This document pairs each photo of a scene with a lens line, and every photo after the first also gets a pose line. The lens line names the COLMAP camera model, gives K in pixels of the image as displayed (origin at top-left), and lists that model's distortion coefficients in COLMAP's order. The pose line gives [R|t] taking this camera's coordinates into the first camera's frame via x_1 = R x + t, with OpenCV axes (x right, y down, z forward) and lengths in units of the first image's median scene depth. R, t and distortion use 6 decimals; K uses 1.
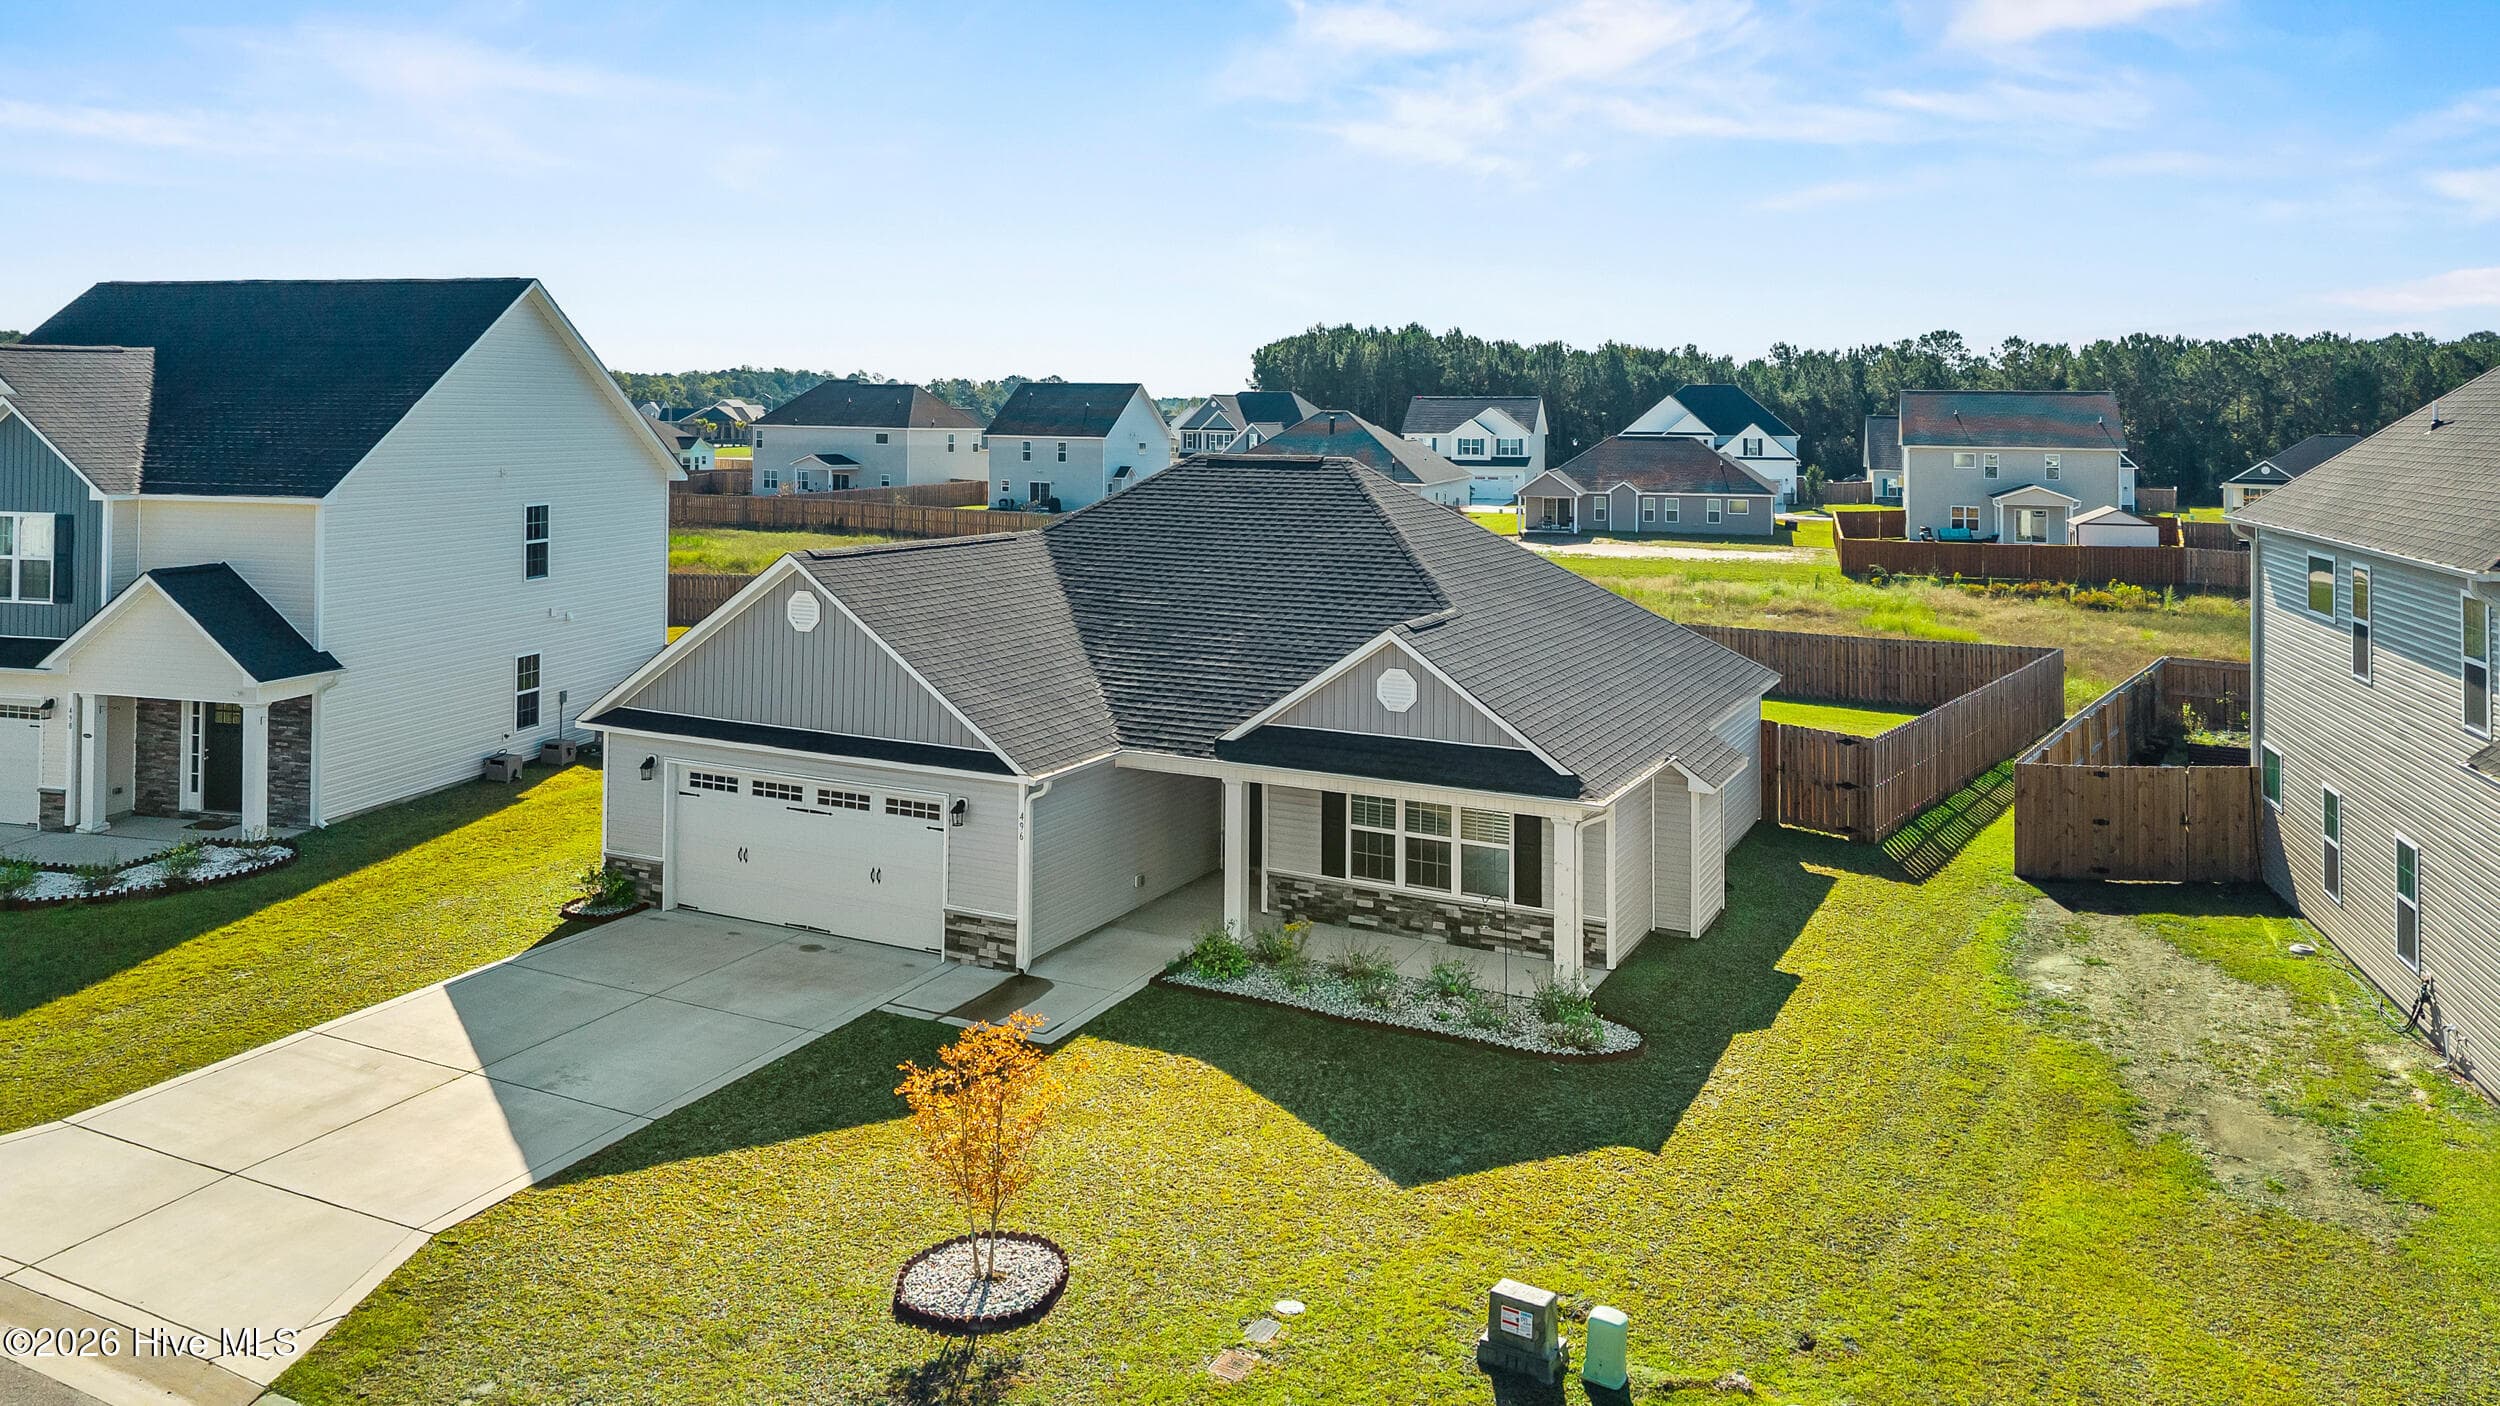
lens RADIAL K [[1704.7, 0, 1245.5], [0, 1704.7, 386.2], [0, 0, 1]] dist [0.060731, -0.057130]
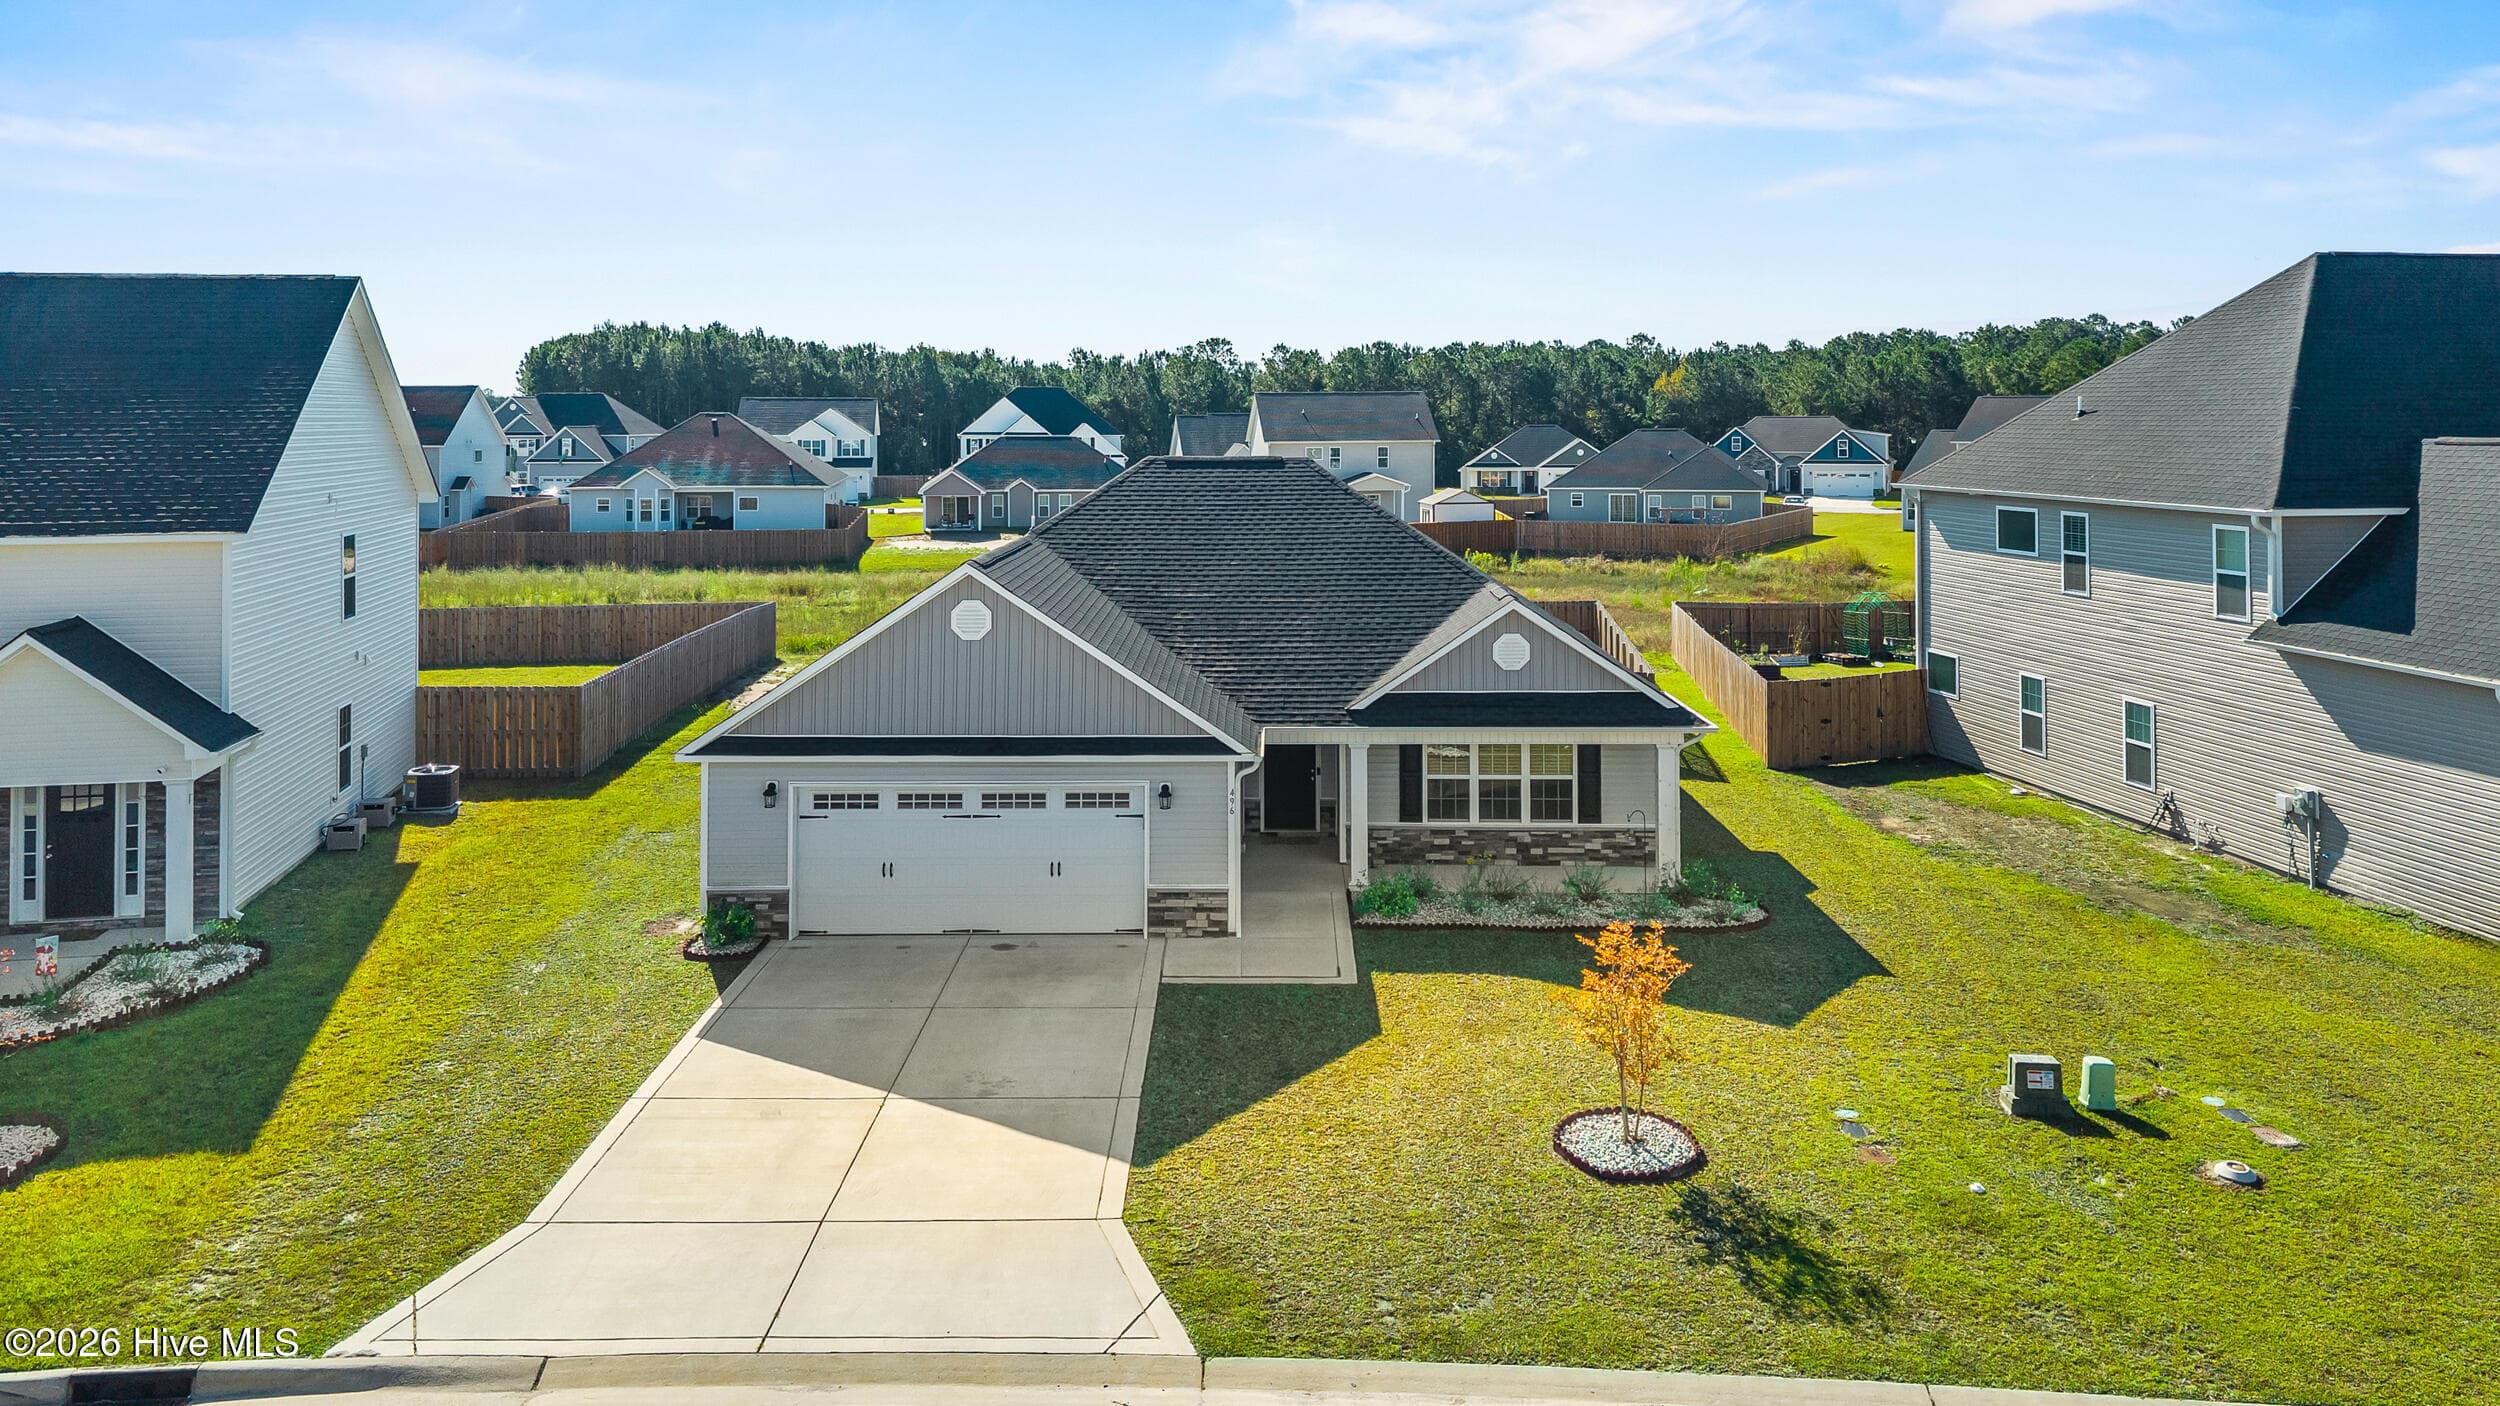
lens RADIAL K [[1704.7, 0, 1245.5], [0, 1704.7, 386.2], [0, 0, 1]] dist [0.060731, -0.057130]
pose [[0.897018, -0.002887, 0.441984, -0.558221], [0.002862, 0.999996, 0.000723, -0.006660], [-0.441985, 0.000616, 0.897022, 0.021306]]
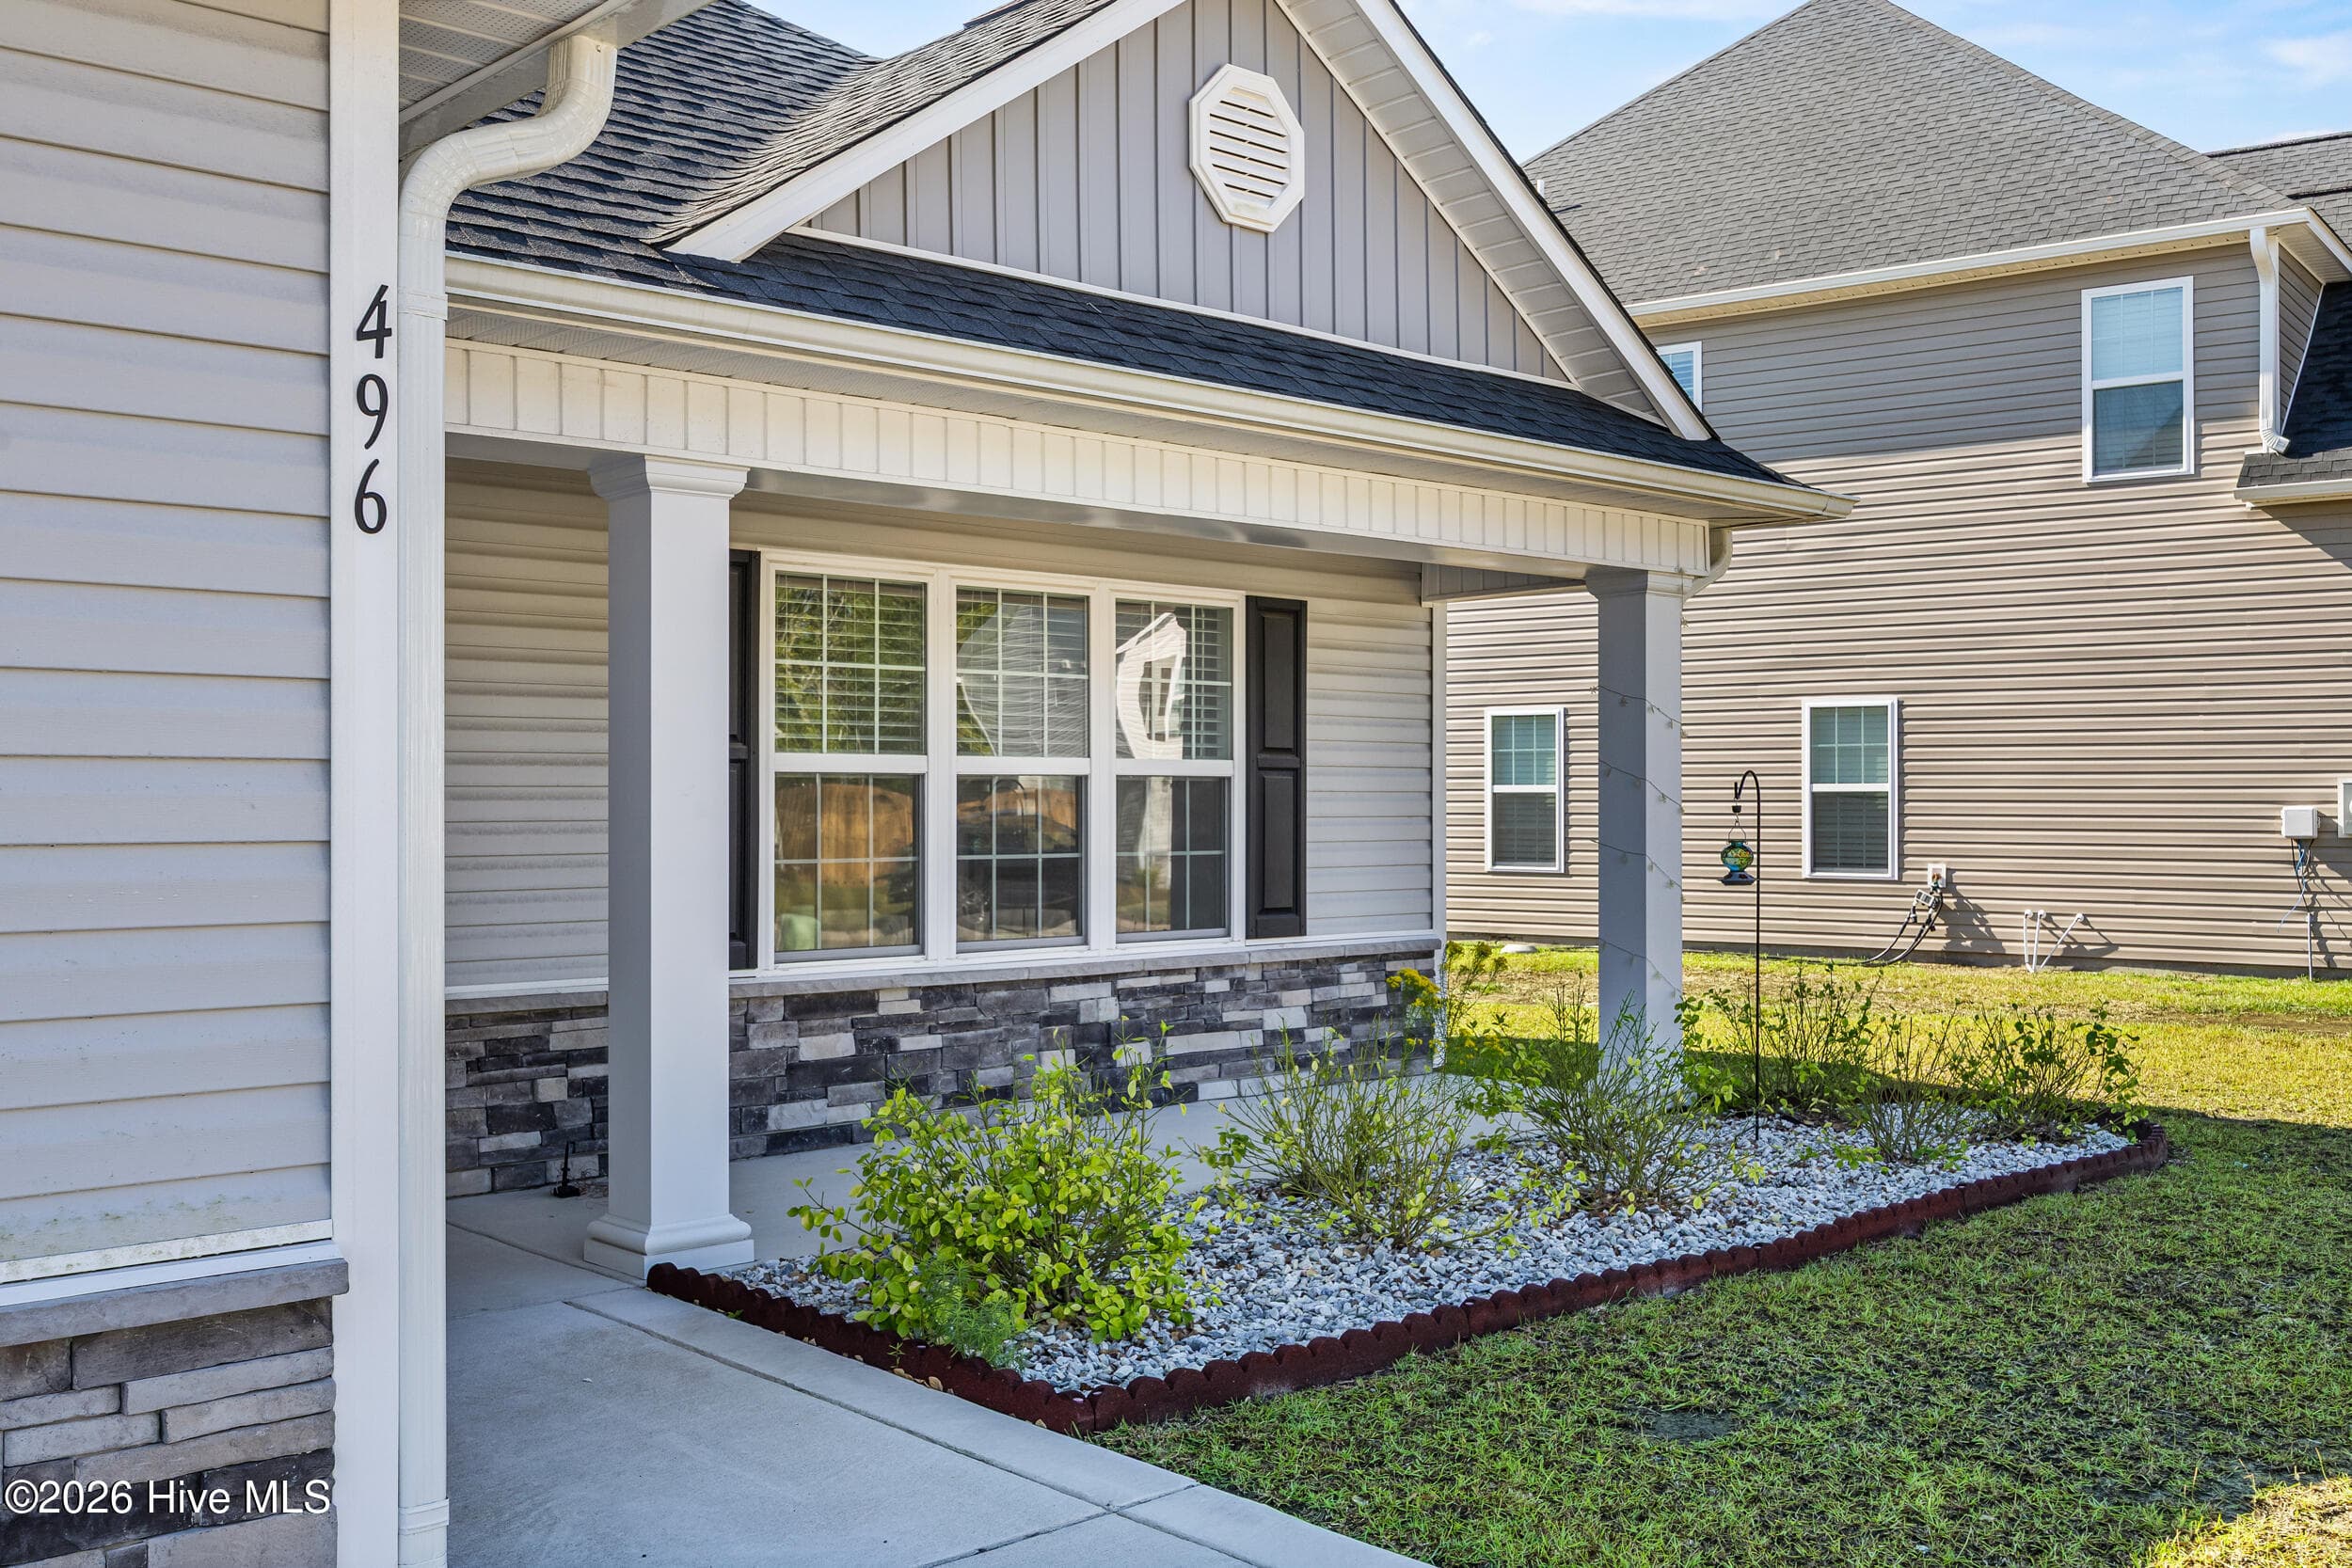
lens RADIAL K [[2233.7, 0, 1176.0], [0, 2233.7, 784.0], [0, 0, 1]] dist [0.066447, 0.001689]
pose [[0.323074, 0.001794, 0.946372, -0.233581], [-0.007702, 0.999970, 0.000734, 0.260518], [-0.946343, -0.007526, 0.323078, 0.838142]]
